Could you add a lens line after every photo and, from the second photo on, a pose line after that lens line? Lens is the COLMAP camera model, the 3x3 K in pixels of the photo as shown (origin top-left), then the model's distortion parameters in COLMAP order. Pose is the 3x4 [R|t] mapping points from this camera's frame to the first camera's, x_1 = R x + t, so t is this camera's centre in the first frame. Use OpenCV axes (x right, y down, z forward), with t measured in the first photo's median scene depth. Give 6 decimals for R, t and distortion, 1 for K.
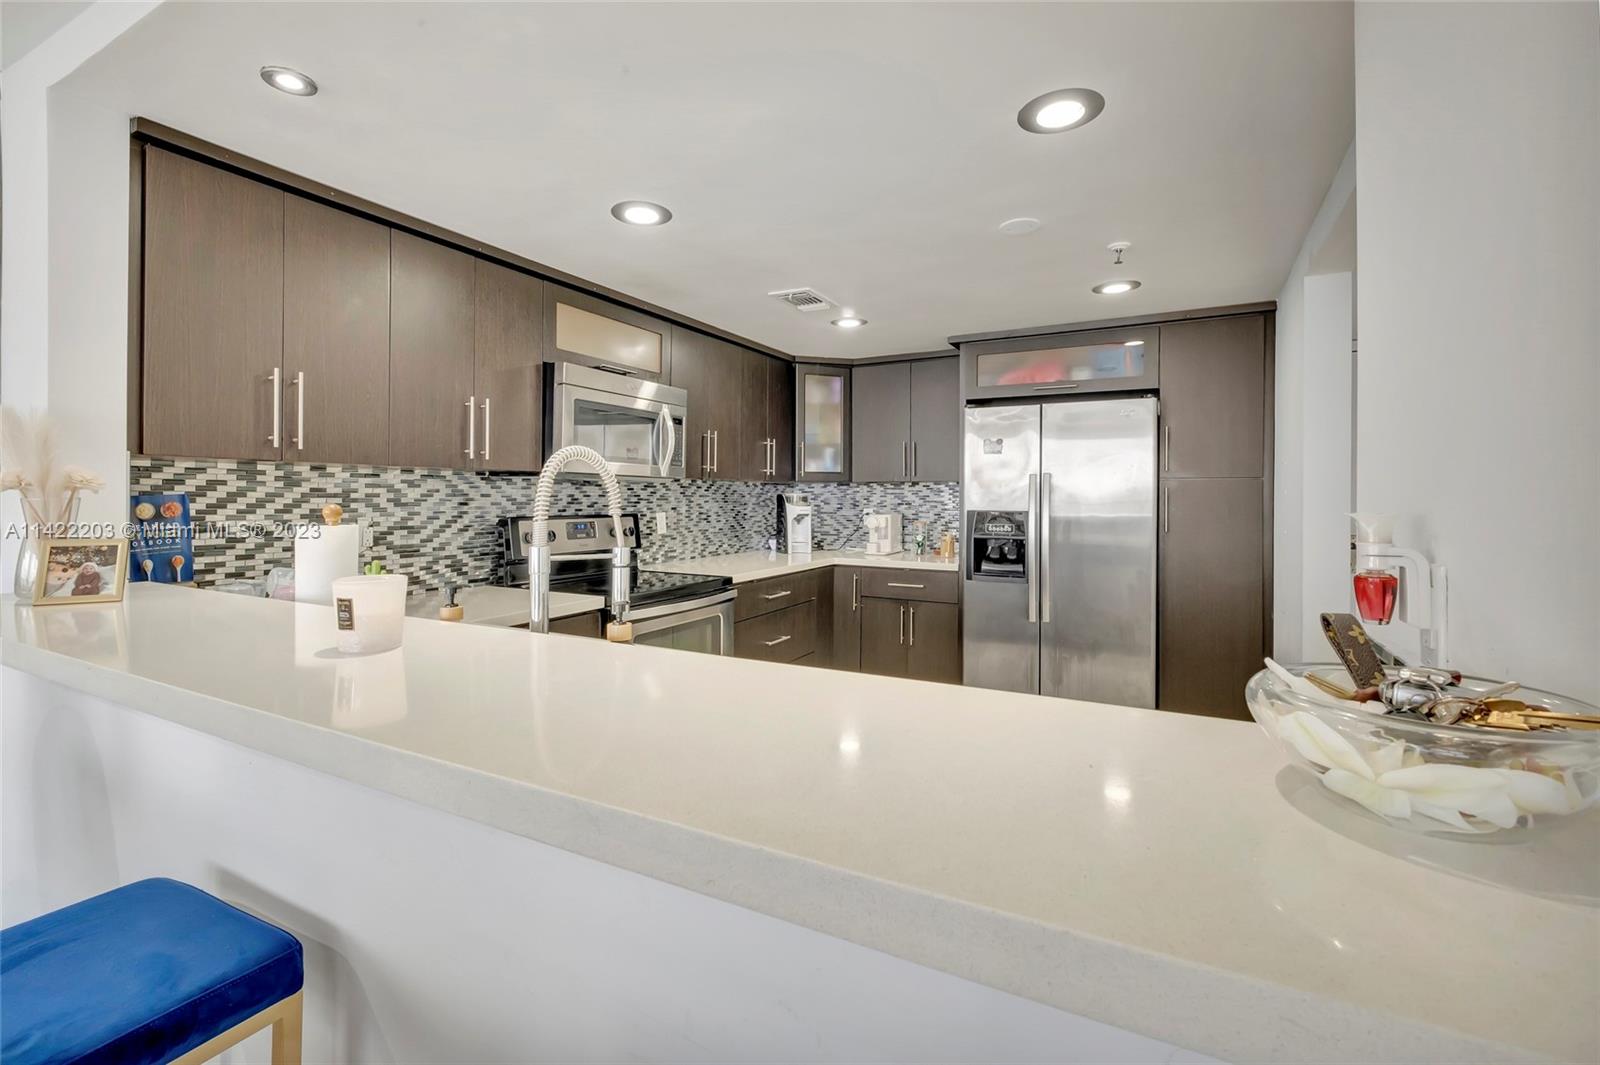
lens RADIAL K [[703.2, 0, 801.4], [0, 703.2, 497.9], [0, 0, 1]] dist [0.004575, -0.004471]
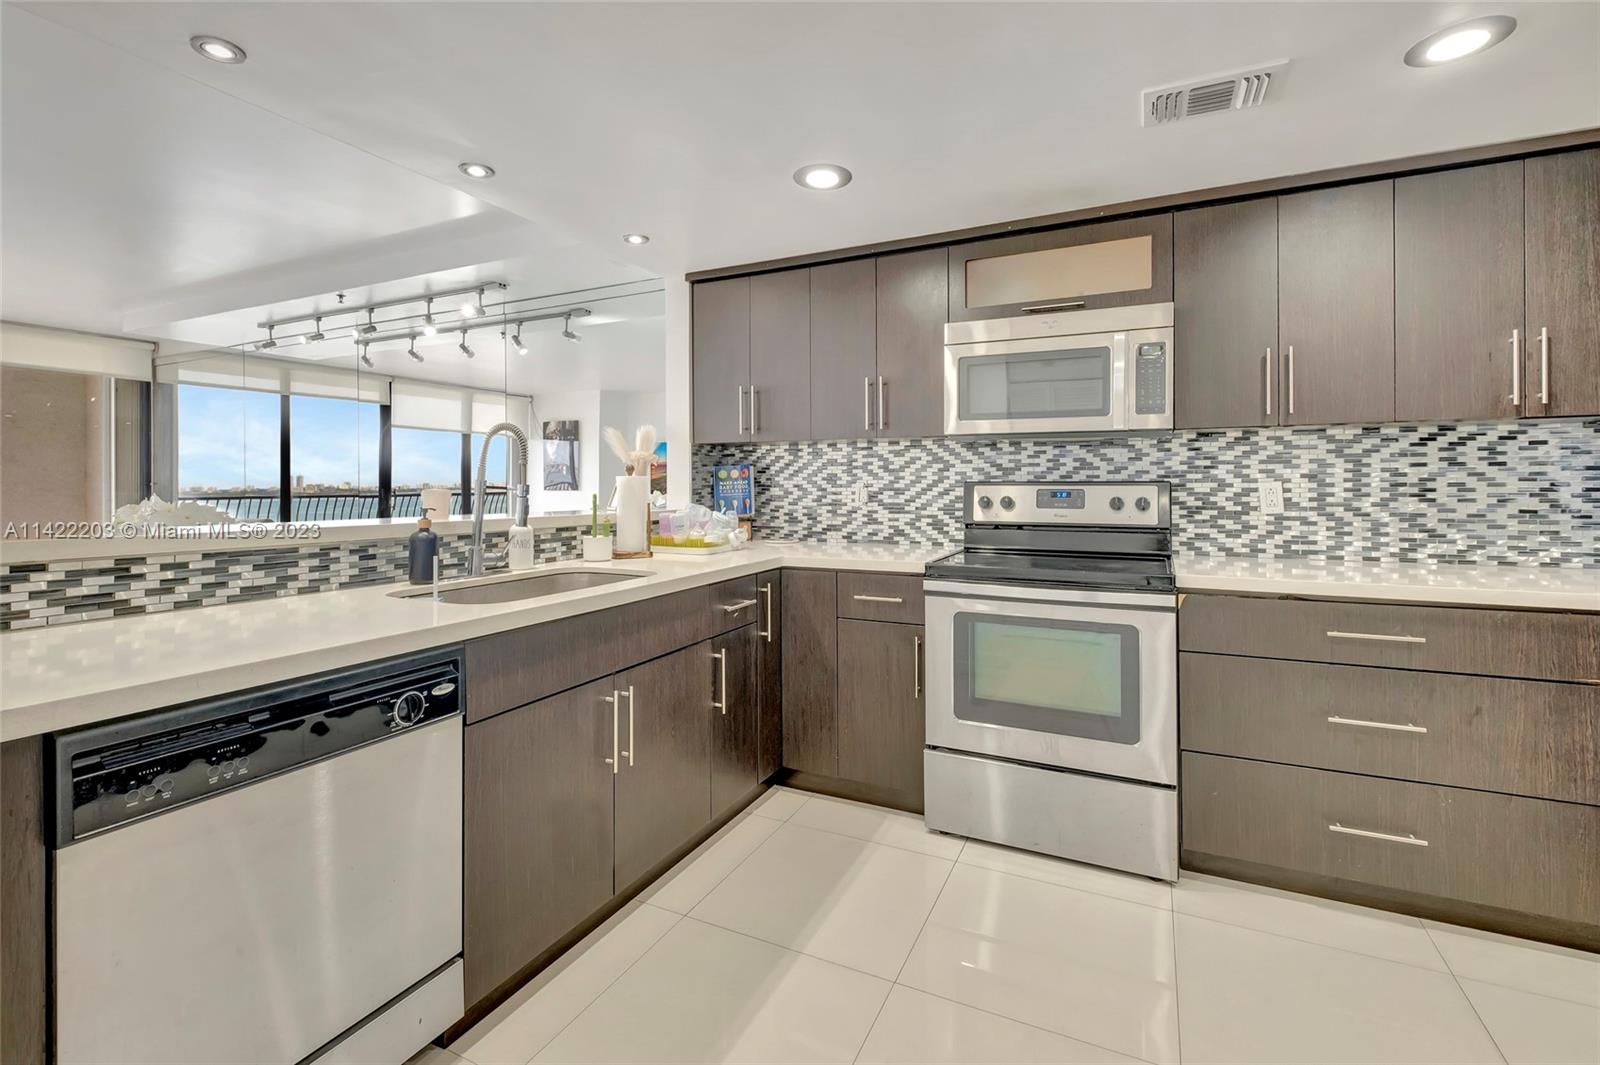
lens RADIAL K [[703.2, 0, 800.5], [0, 703.2, 470.6], [0, 0, 1]] dist [0.004575, -0.004471]
pose [[0.042662, -0.022767, -0.998830, 0.465172], [0.000479, 0.999741, -0.022768, 0.026176], [0.999089, 0.000493, 0.042661, 0.546501]]
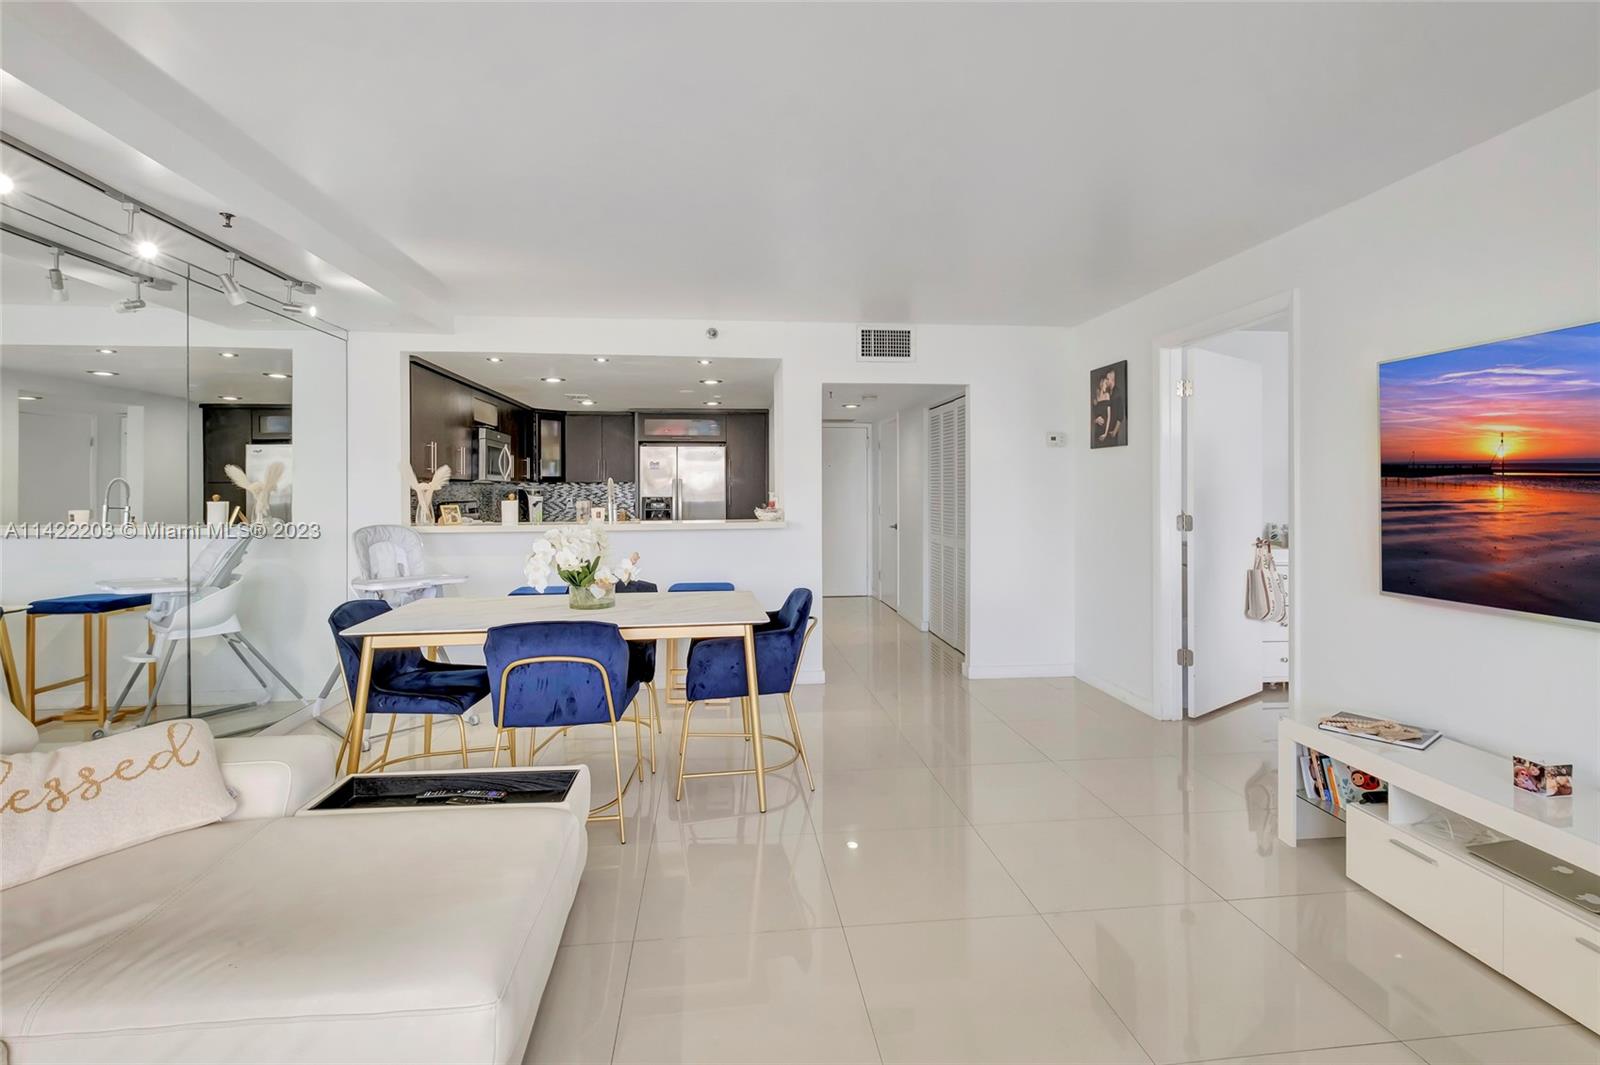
lens RADIAL K [[754.6, 0, 804.8], [0, 754.6, 490.6], [0, 0, 1]] dist [0.000240, -0.000851]
pose [[0.822389, -0.007484, 0.568876, -0.617112], [0.007966, 0.999967, 0.001639, -0.000185], [-0.568870, 0.003184, 0.822421, -1.054466]]
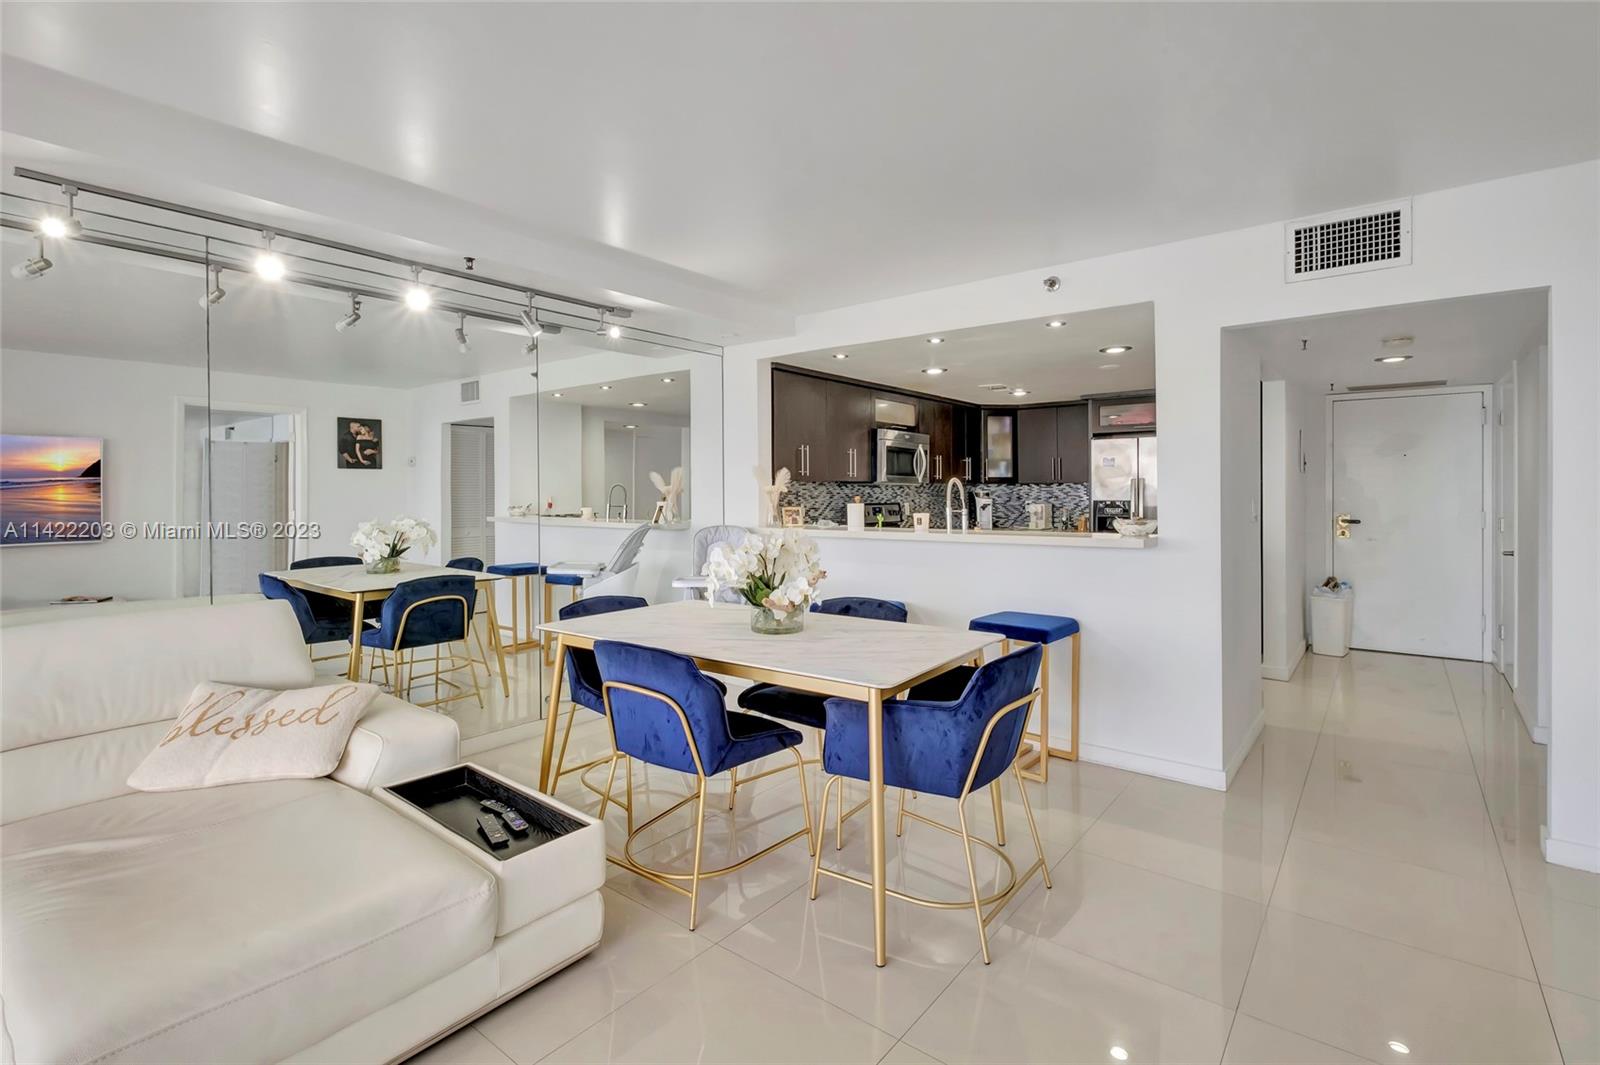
lens RADIAL K [[754.6, 0, 793.1], [0, 754.6, 490.7], [0, 0, 1]] dist [0.000240, -0.000851]
pose [[0.982567, -0.008087, -0.185732, -0.133394], [0.006909, 0.999952, -0.006986, 0.002495], [0.185780, 0.005581, 0.982576, -0.909641]]
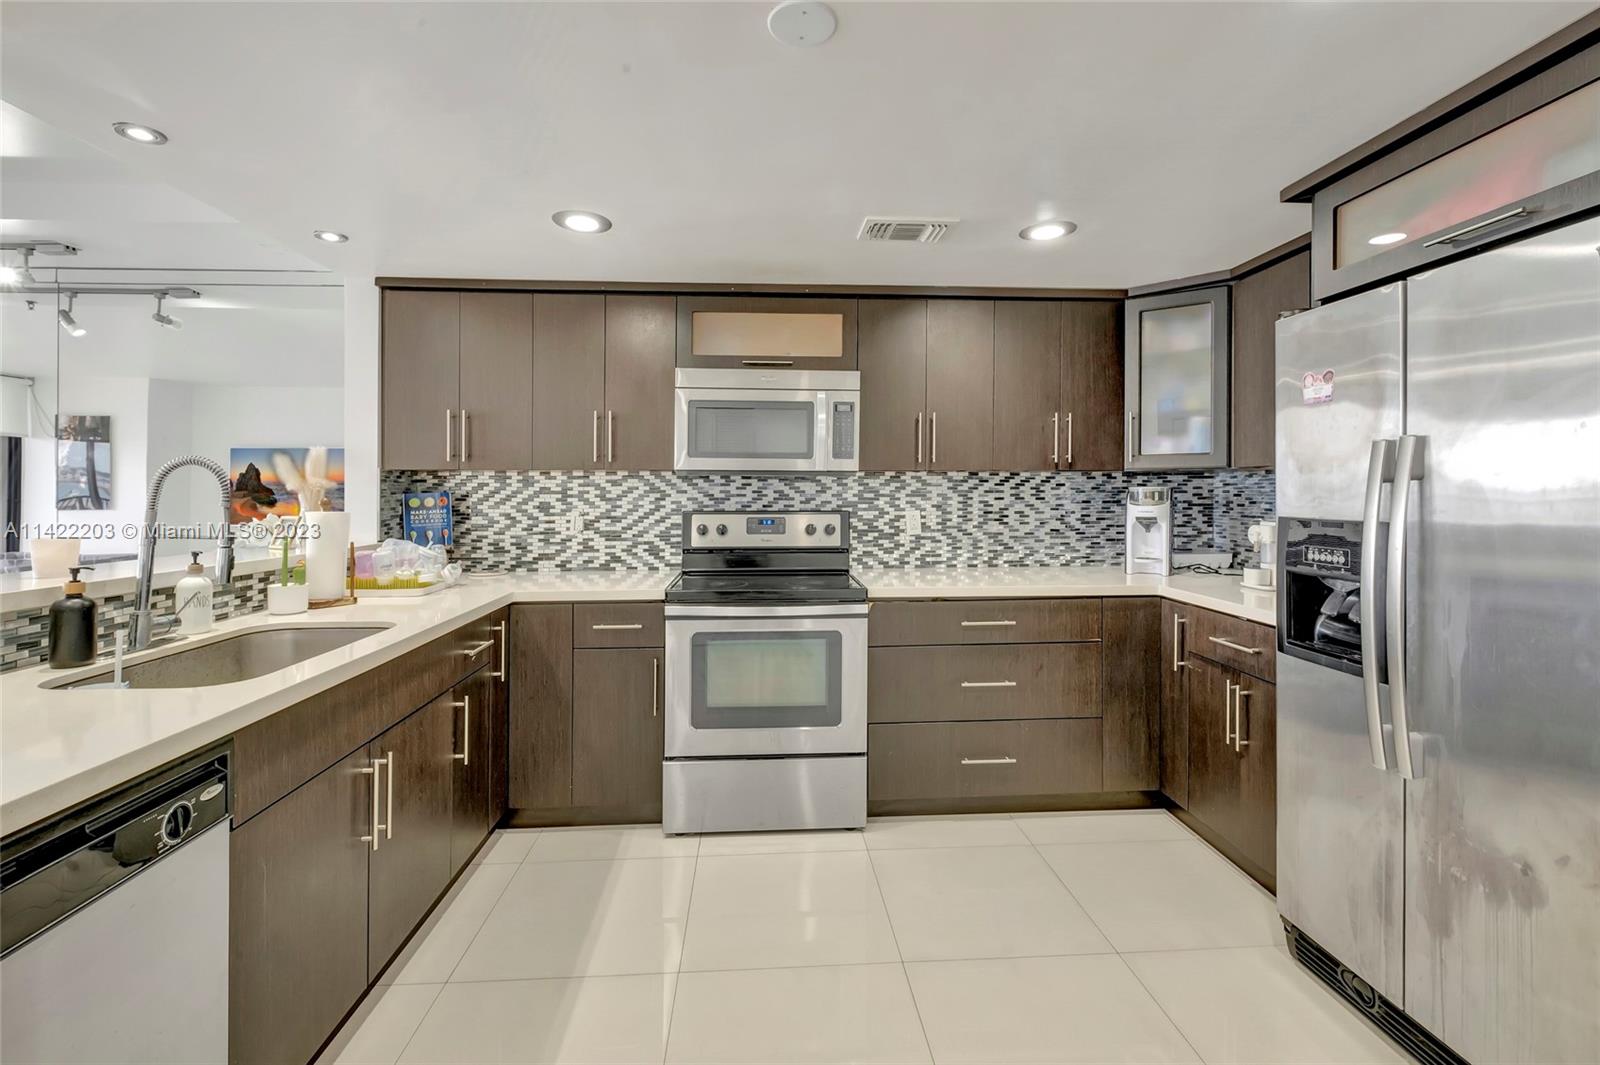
lens RADIAL K [[703.2, 0, 796.0], [0, 703.2, 482.0], [0, 0, 1]] dist [0.004575, -0.004471]
pose [[0.527124, -0.015596, -0.849646, 0.489042], [0.001301, 0.999845, -0.017546, 0.000580], [0.849788, 0.008144, 0.527062, 0.427278]]
